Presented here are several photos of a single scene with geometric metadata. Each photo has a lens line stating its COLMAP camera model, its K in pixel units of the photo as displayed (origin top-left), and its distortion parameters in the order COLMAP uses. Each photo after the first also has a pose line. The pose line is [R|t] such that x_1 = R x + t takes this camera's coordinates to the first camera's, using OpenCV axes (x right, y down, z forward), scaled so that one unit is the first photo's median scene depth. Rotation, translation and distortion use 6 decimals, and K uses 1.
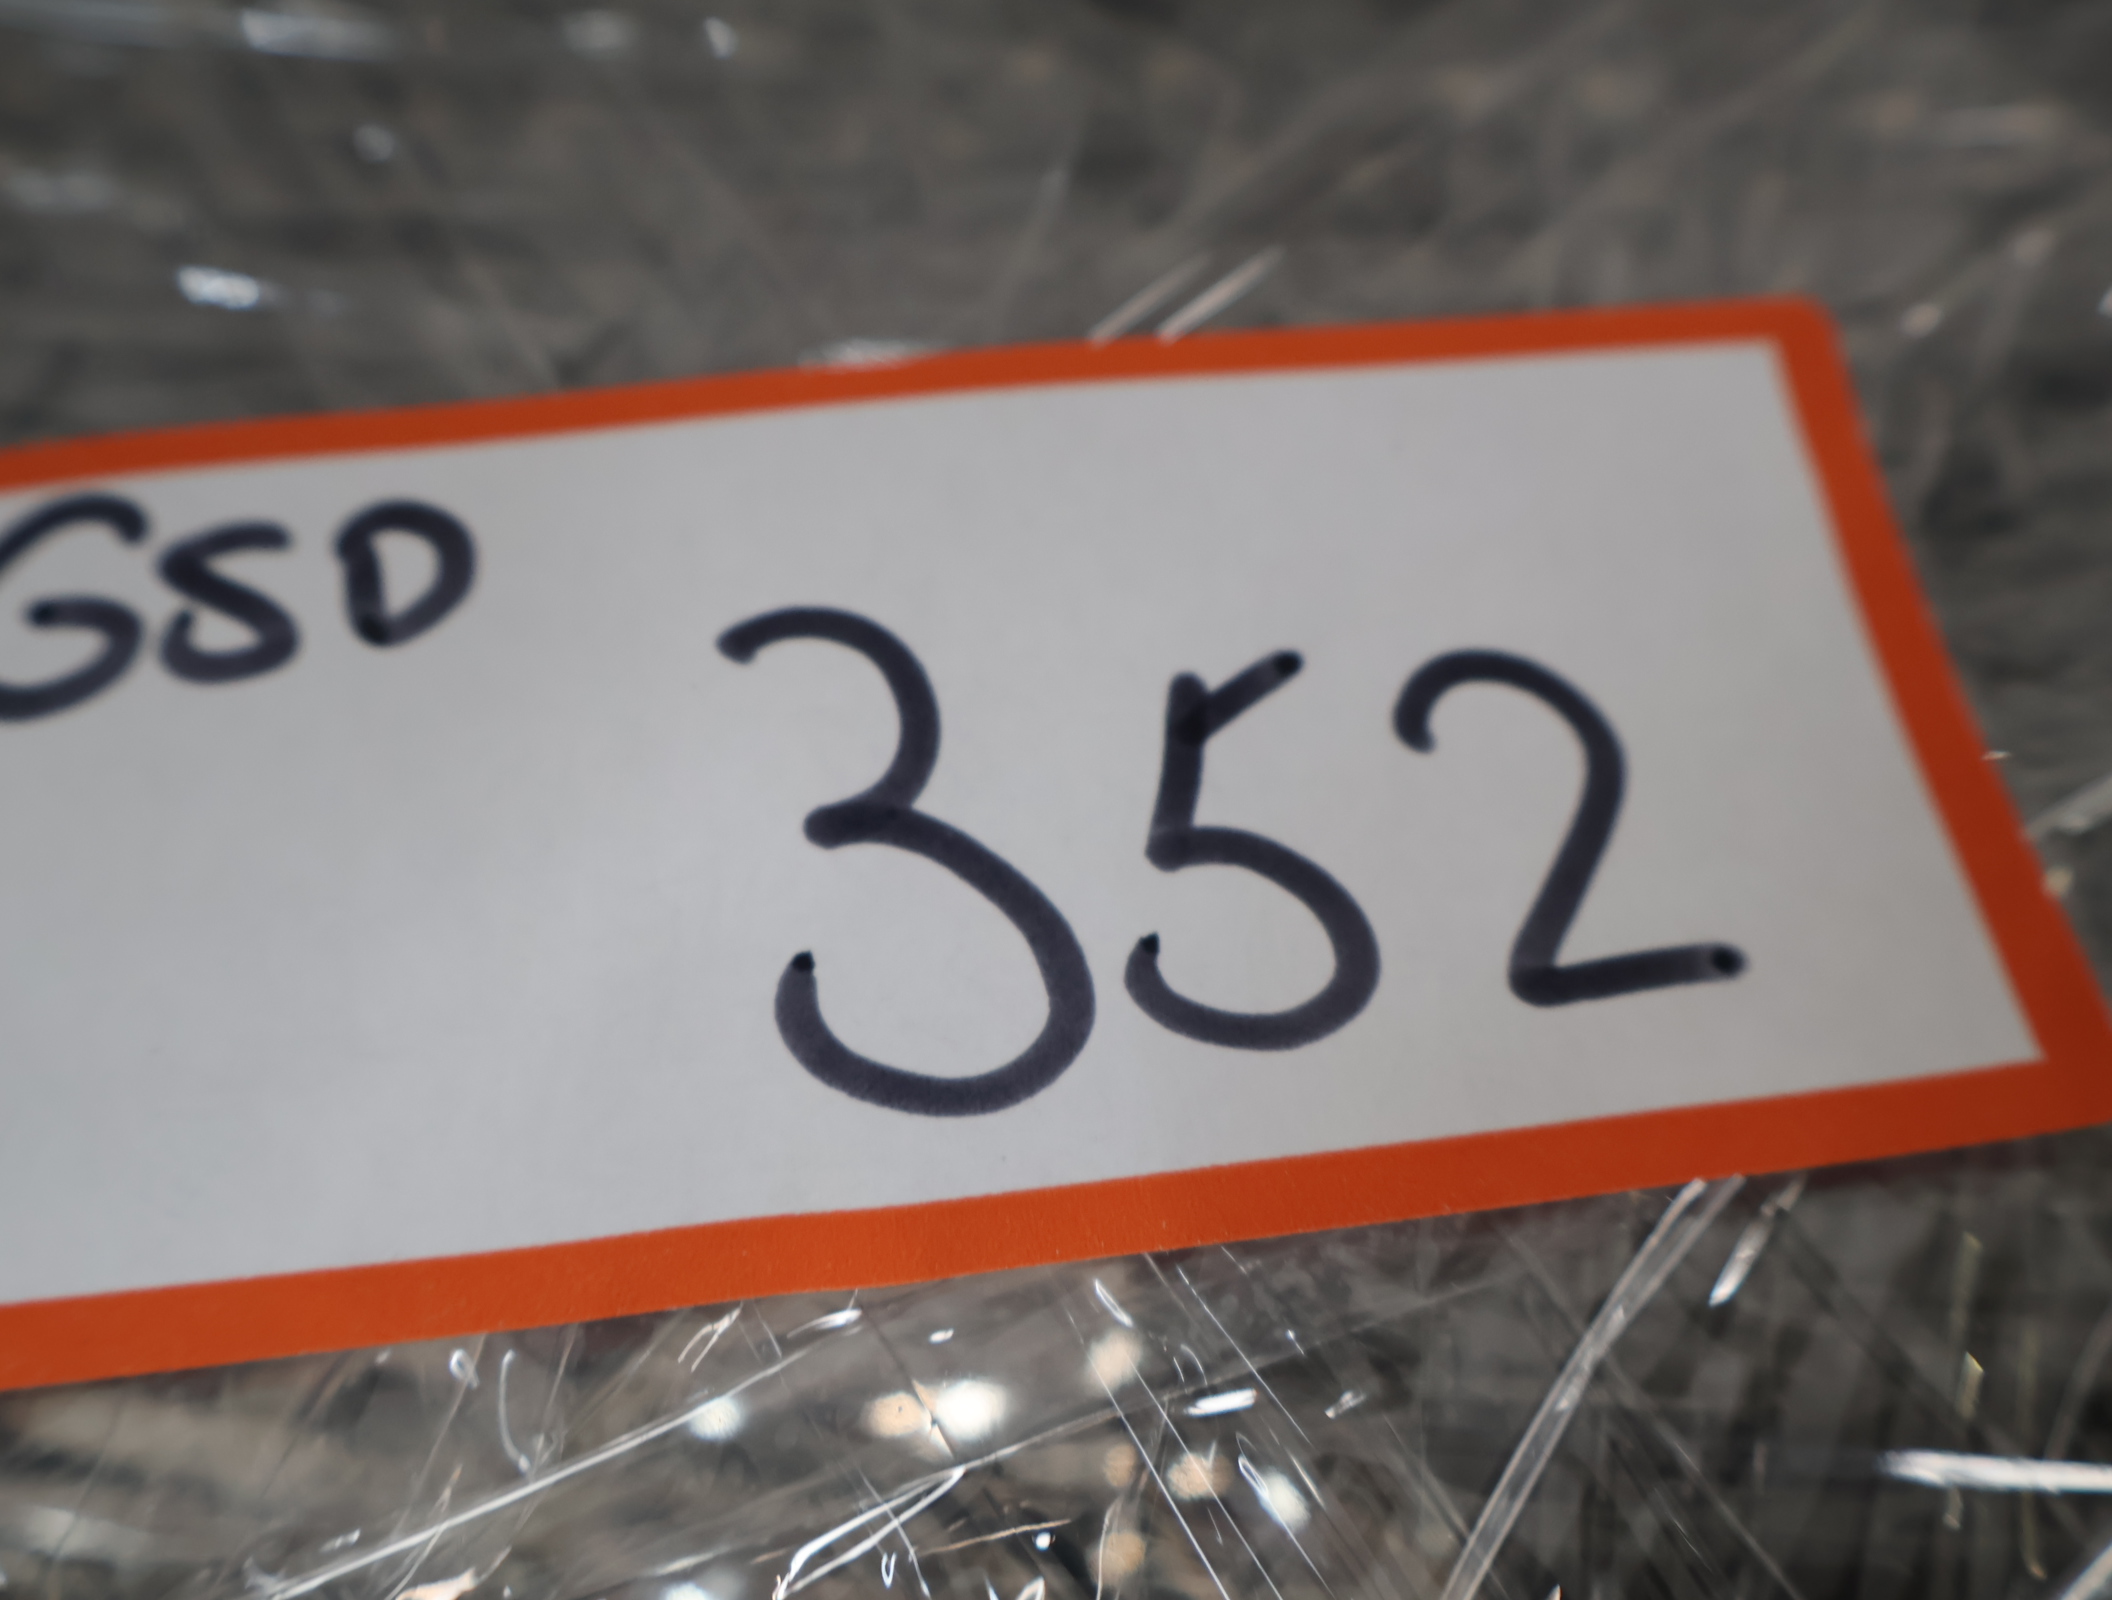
lens RADIAL K [[2226.6, 0, 1053.8], [0, 2226.6, 823.3], [0, 0, 1]] dist [0.016635, -0.002221]
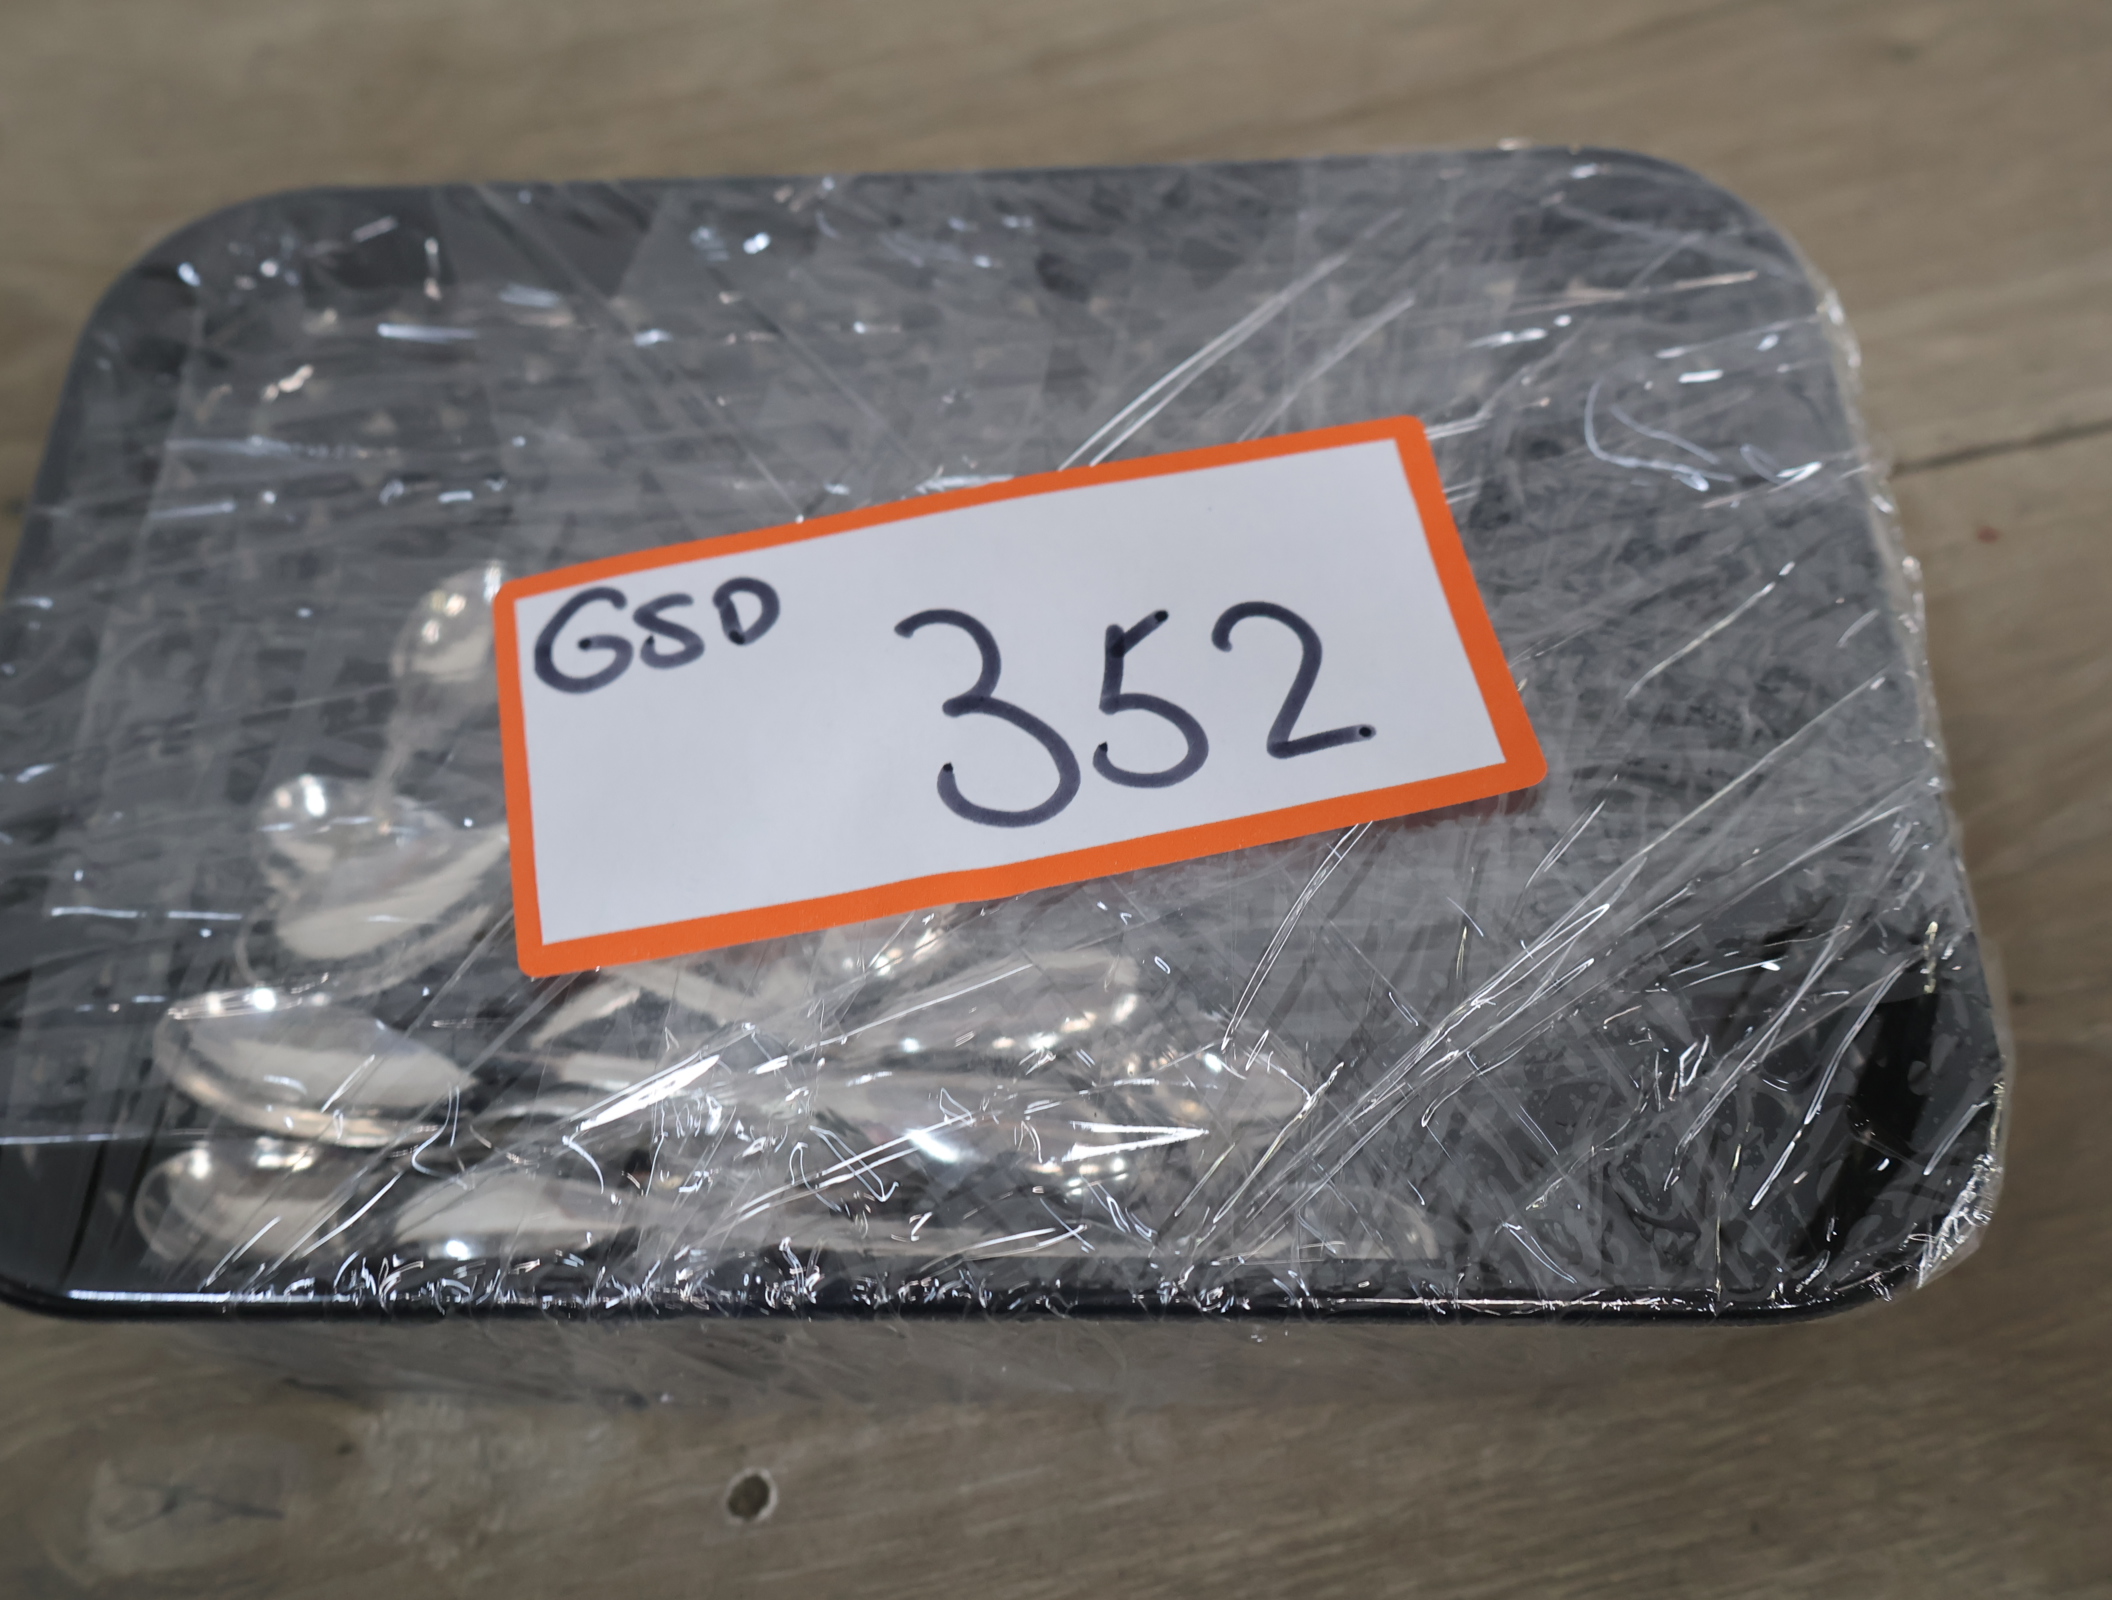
lens RADIAL K [[2226.6, 0, 1053.8], [0, 2226.6, 823.3], [0, 0, 1]] dist [0.016635, -0.002221]
pose [[0.995358, -0.085302, -0.044575, 0.081706], [0.084968, 0.996340, -0.009349, 0.138676], [0.045209, 0.005518, 0.998962, -1.141627]]
